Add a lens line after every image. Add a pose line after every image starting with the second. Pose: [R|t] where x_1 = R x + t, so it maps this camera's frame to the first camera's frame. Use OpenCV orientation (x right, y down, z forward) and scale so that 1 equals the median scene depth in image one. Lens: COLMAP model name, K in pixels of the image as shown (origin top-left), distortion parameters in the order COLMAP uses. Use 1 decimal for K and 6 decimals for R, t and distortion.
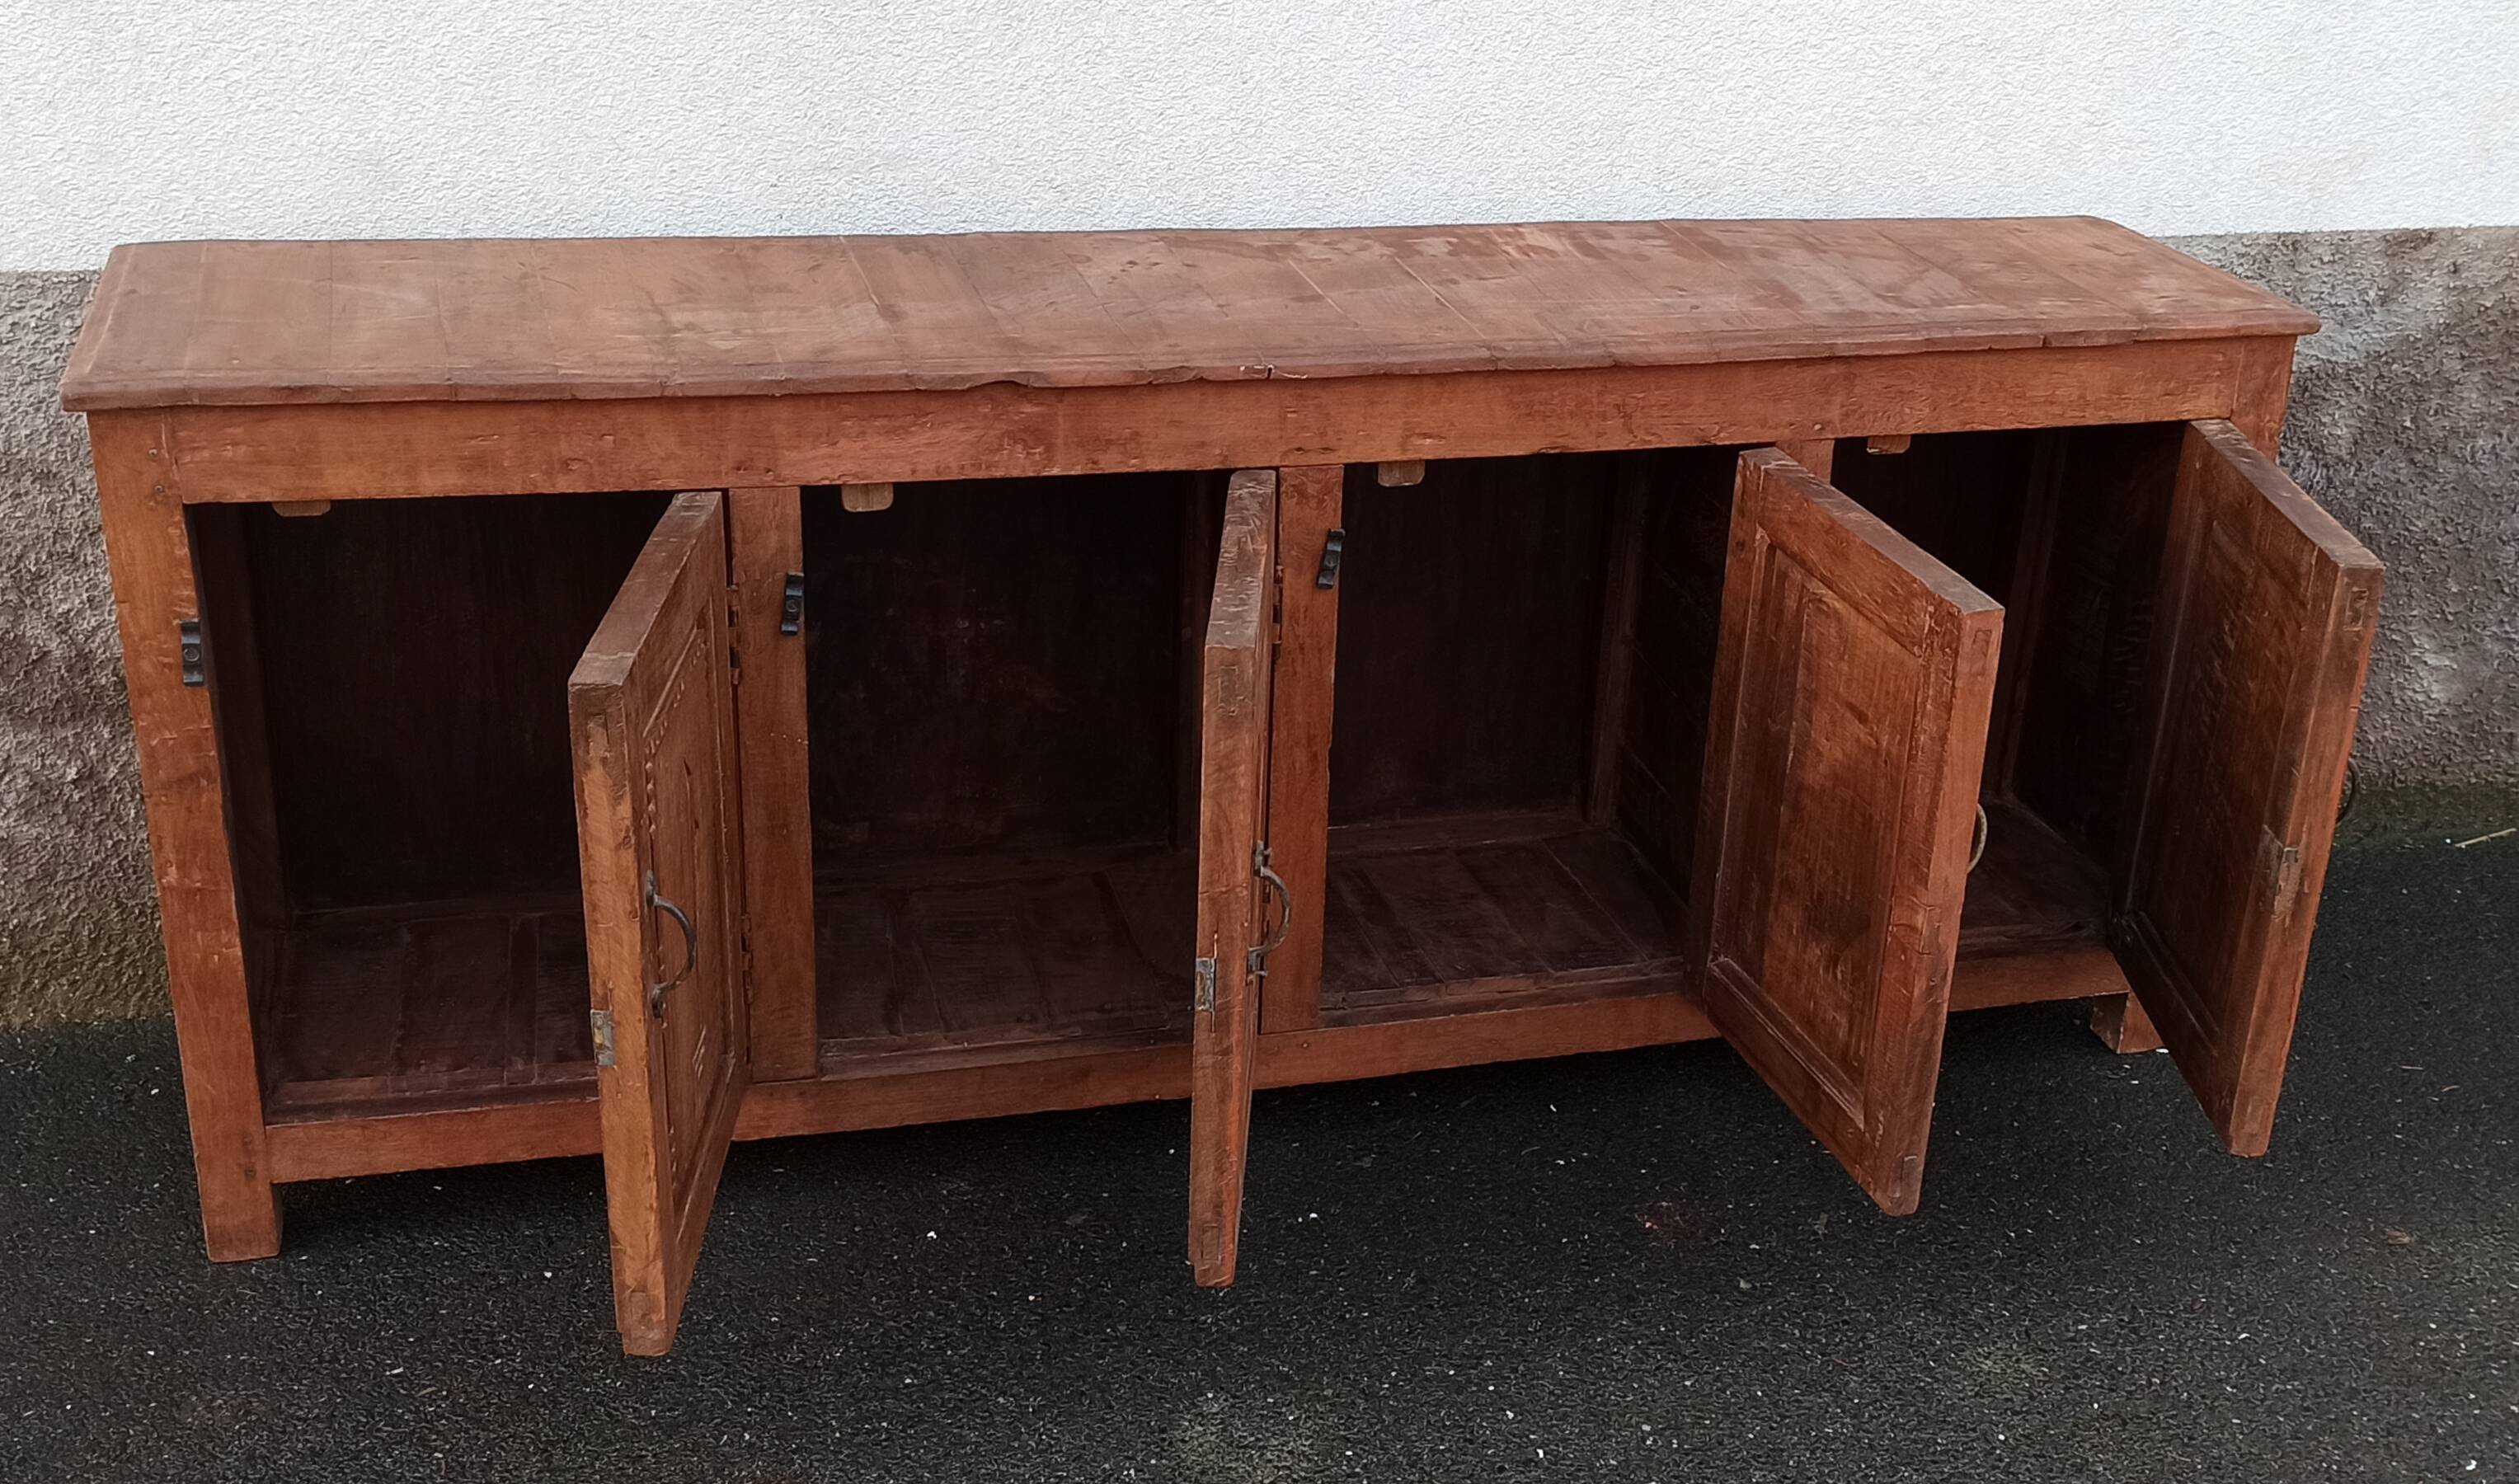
lens RADIAL K [[2801.2, 0, 1380.3], [0, 2801.2, 770.6], [0, 0, 1]] dist [0.063842, 0.000000]
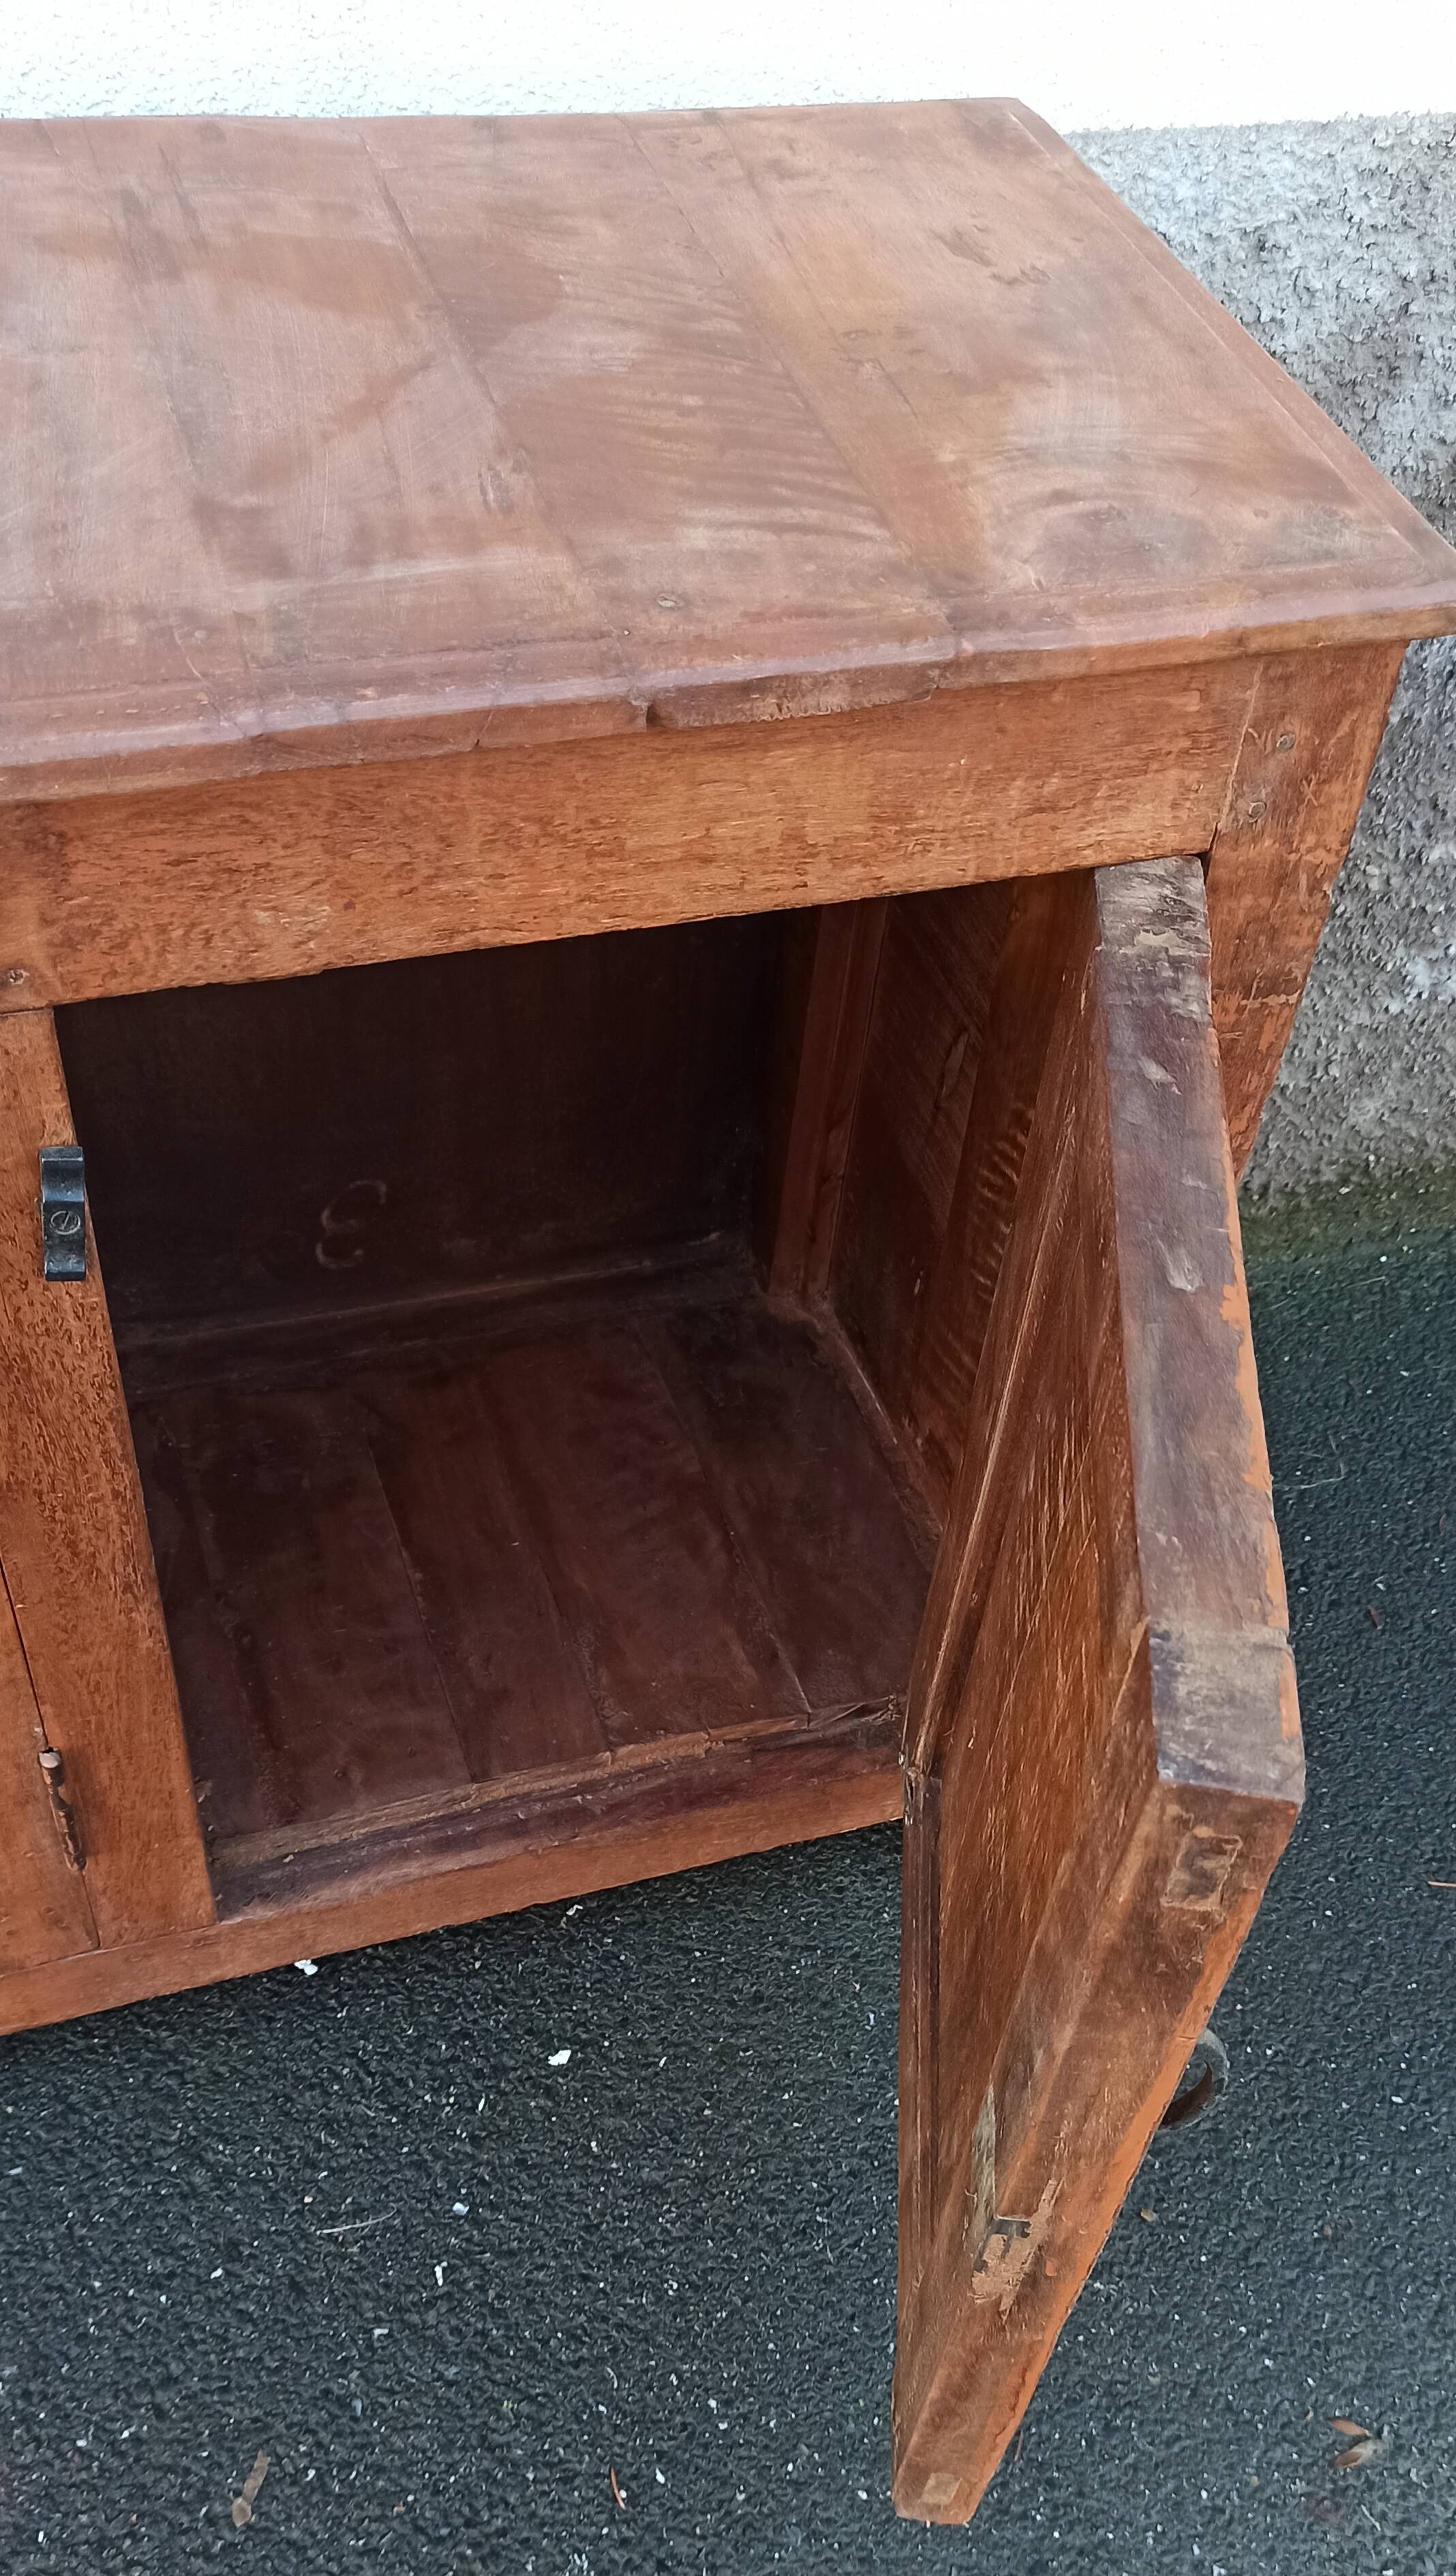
lens RADIAL K [[2322.2, 0, 729.8], [0, 2322.2, 1558.3], [0, 0, 1]] dist [0.062568, -0.057359]
pose [[0.999345, -0.003047, 0.036067, 0.237323], [-0.013384, 0.894716, 0.446435, -0.188879], [-0.033630, -0.446625, 0.894089, 0.715482]]
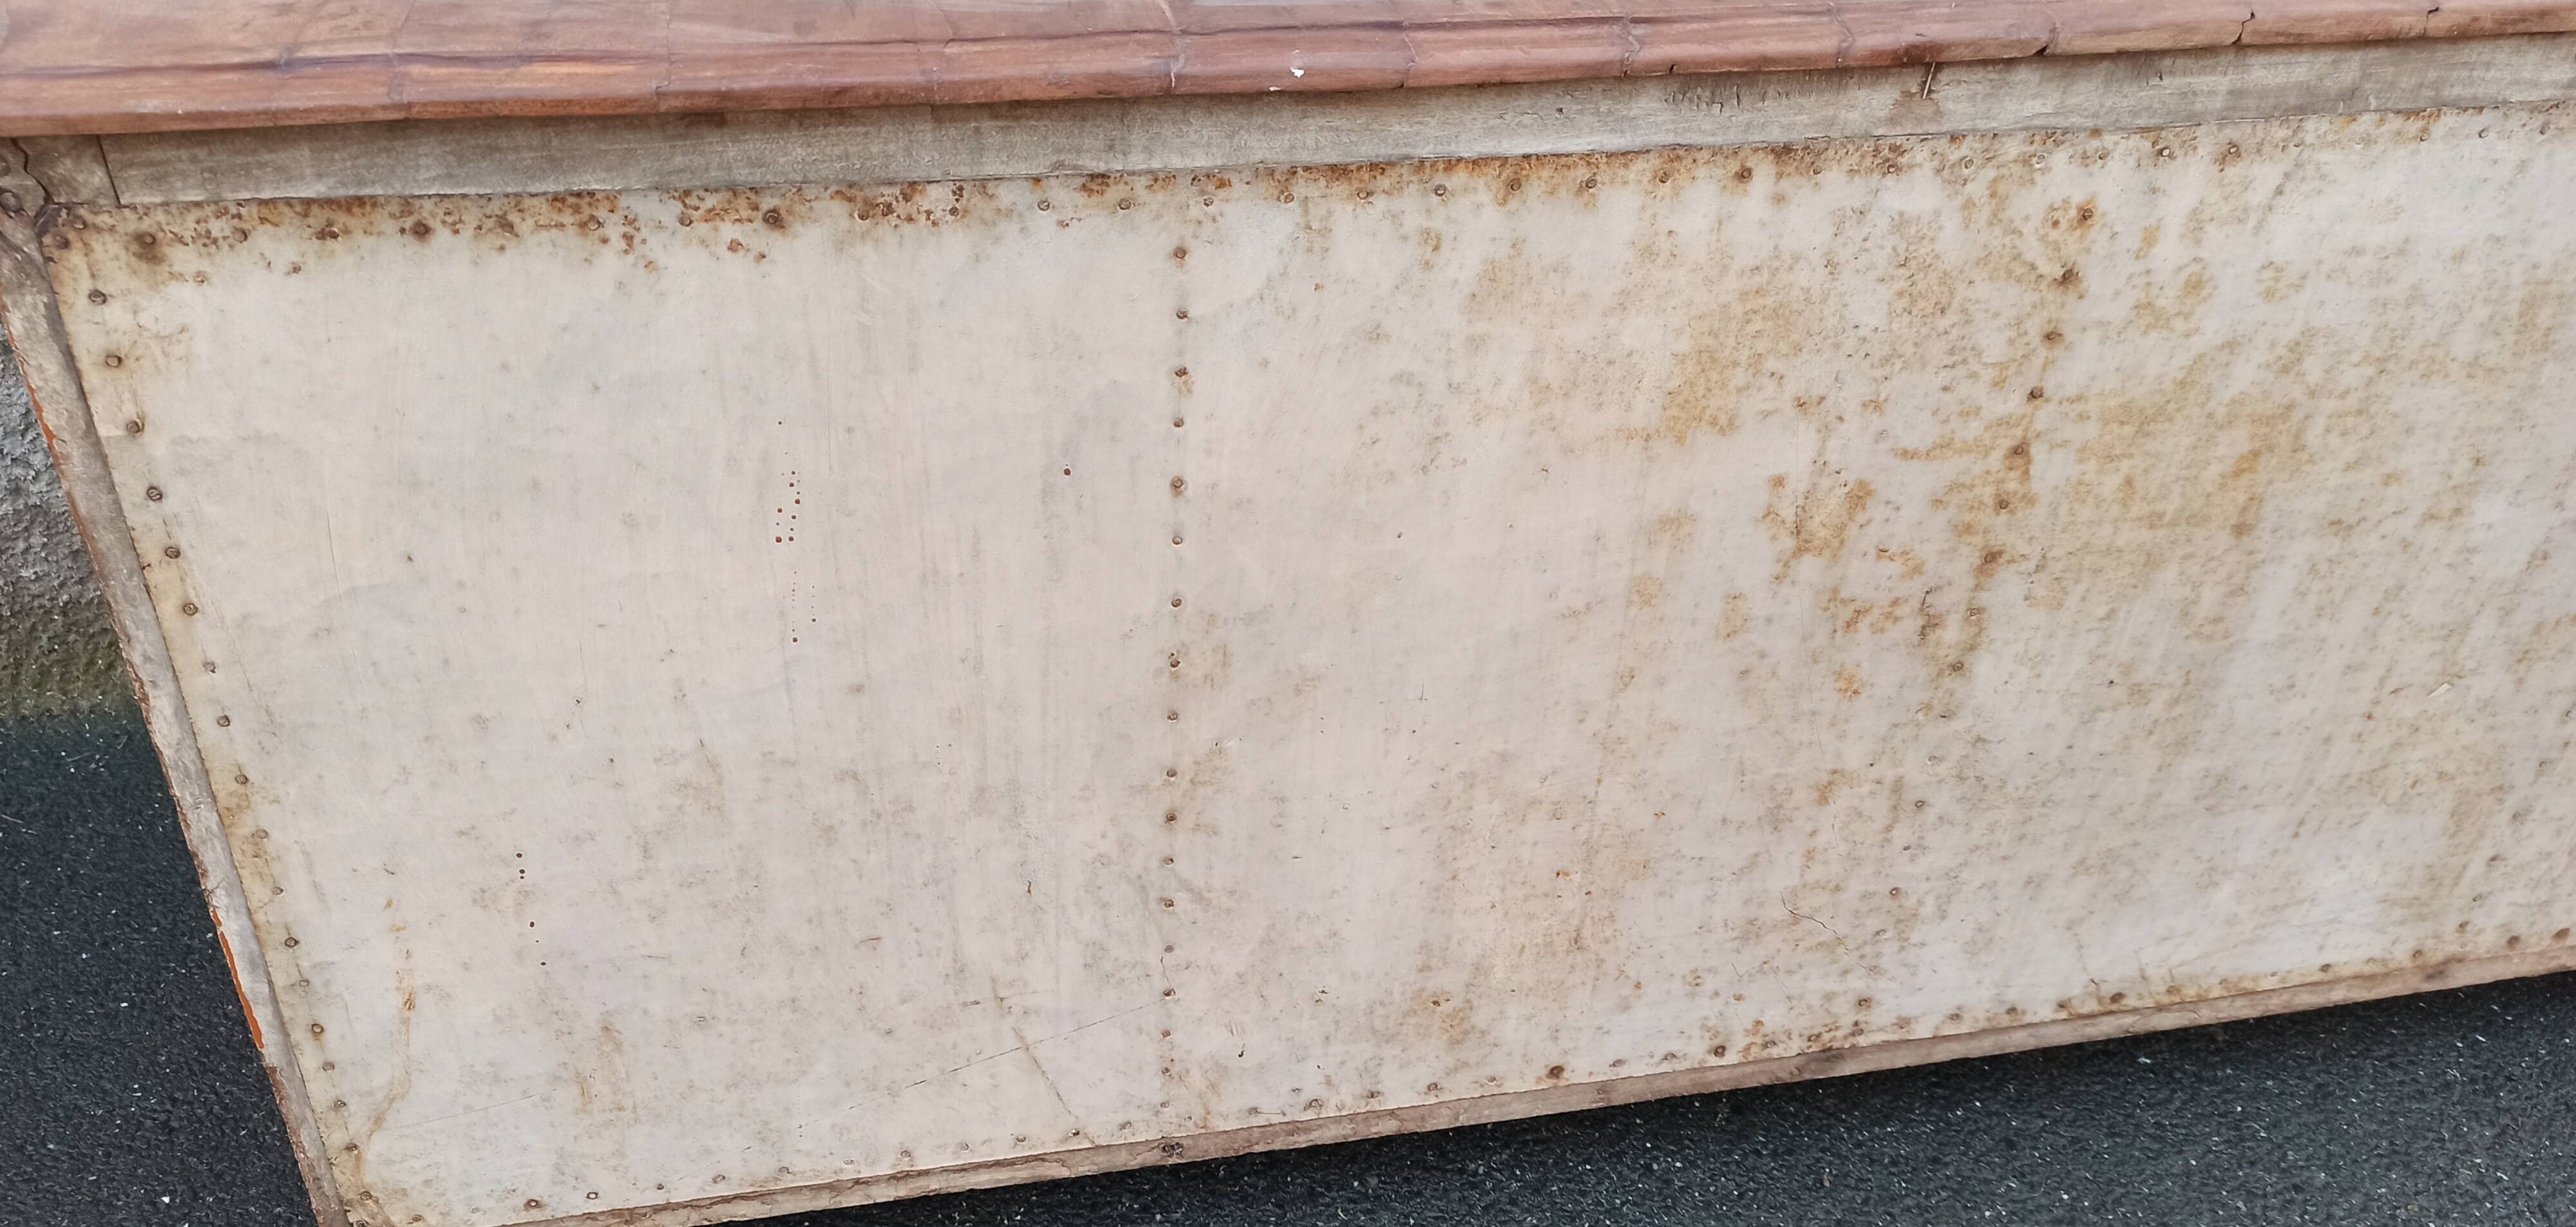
lens RADIAL K [[1983.0, 0, 1234.6], [0, 1983.0, 600.5], [0, 0, 1]] dist [0.023477, 0.002757]
pose [[0.998396, 0.016710, -0.054101, -0.098590], [-0.008434, 0.988690, 0.149734, -0.043541], [0.055991, -0.149037, 0.987245, 0.452054]]
